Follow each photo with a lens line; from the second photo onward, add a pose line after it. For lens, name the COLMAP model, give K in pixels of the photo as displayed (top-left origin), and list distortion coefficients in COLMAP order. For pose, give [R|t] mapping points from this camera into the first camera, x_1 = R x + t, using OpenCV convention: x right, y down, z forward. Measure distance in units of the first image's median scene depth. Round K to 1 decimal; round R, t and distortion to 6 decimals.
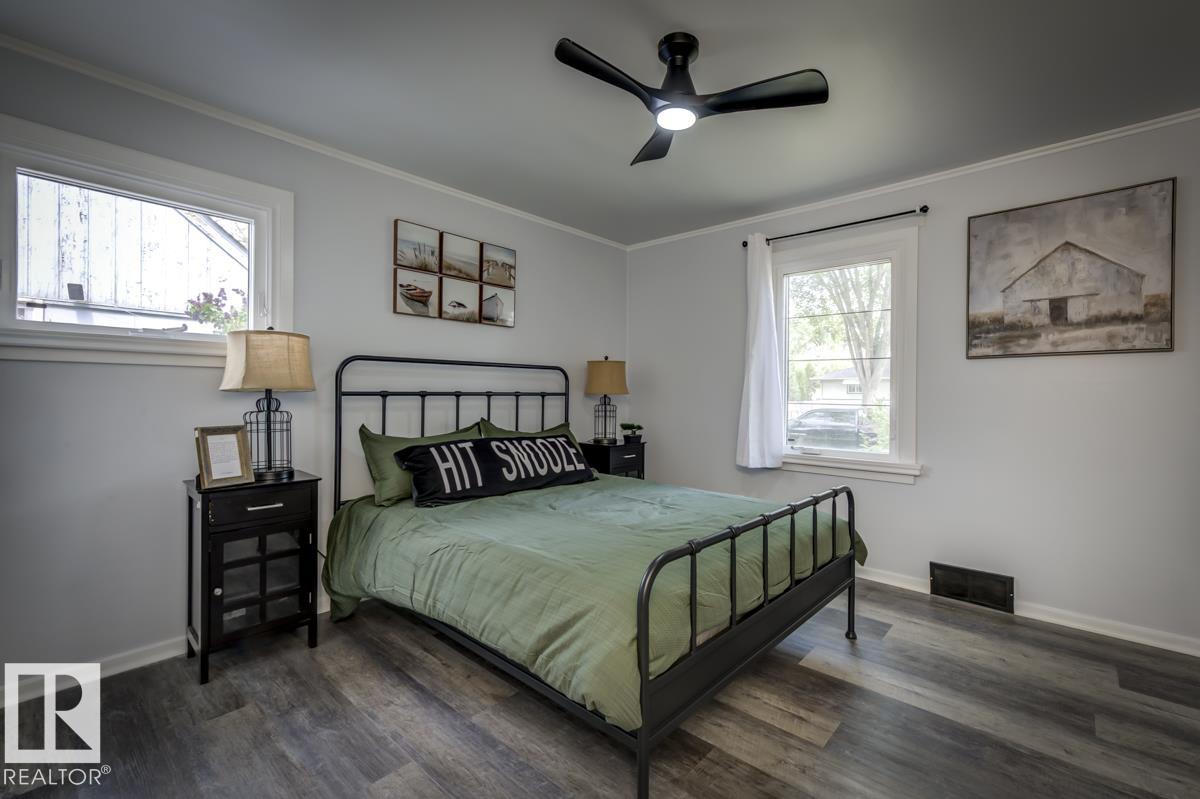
lens RADIAL K [[518.8, 0, 601.4], [0, 518.8, 391.4], [0, 0, 1]] dist [0.001464, -0.000437]
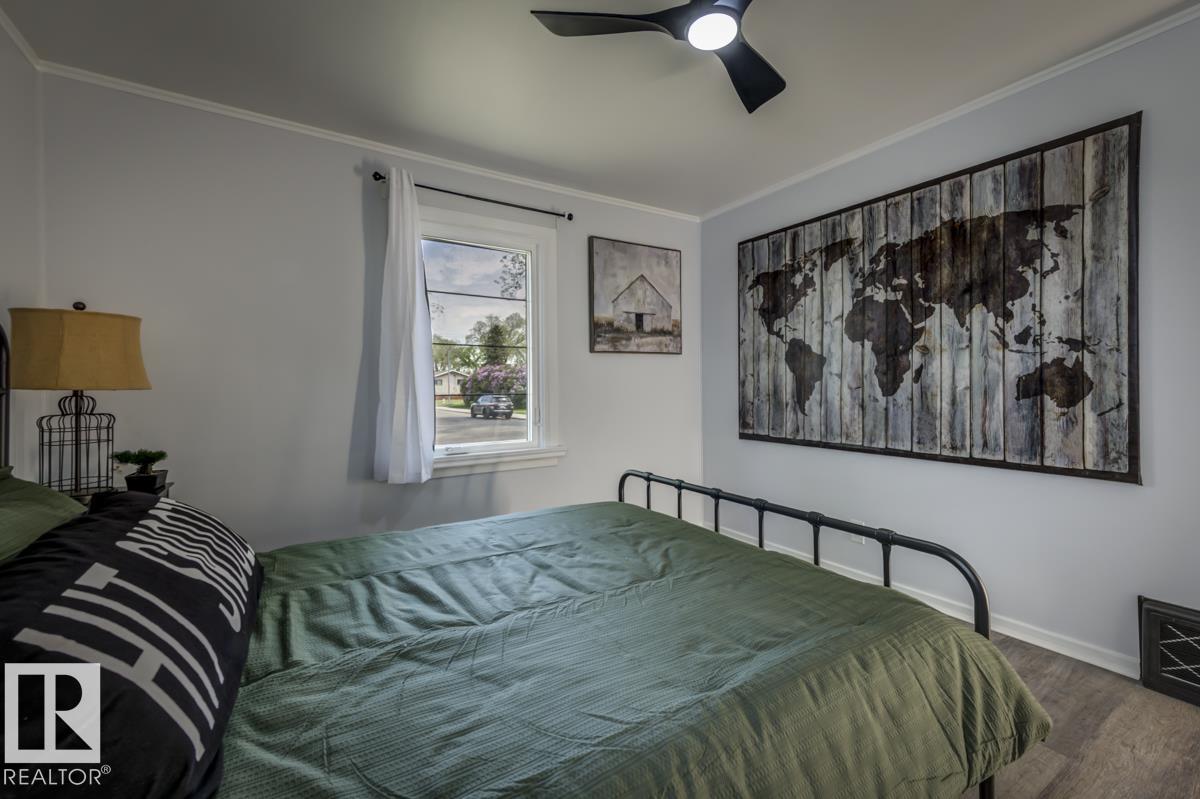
lens RADIAL K [[518.8, 0, 634.8], [0, 518.8, 384.9], [0, 0, 1]] dist [0.001464, -0.000437]
pose [[0.210020, -0.008639, 0.977659, -0.484291], [0.009909, 0.999928, 0.006707, 0.005069], [-0.977647, 0.008279, 0.210091, 0.693689]]
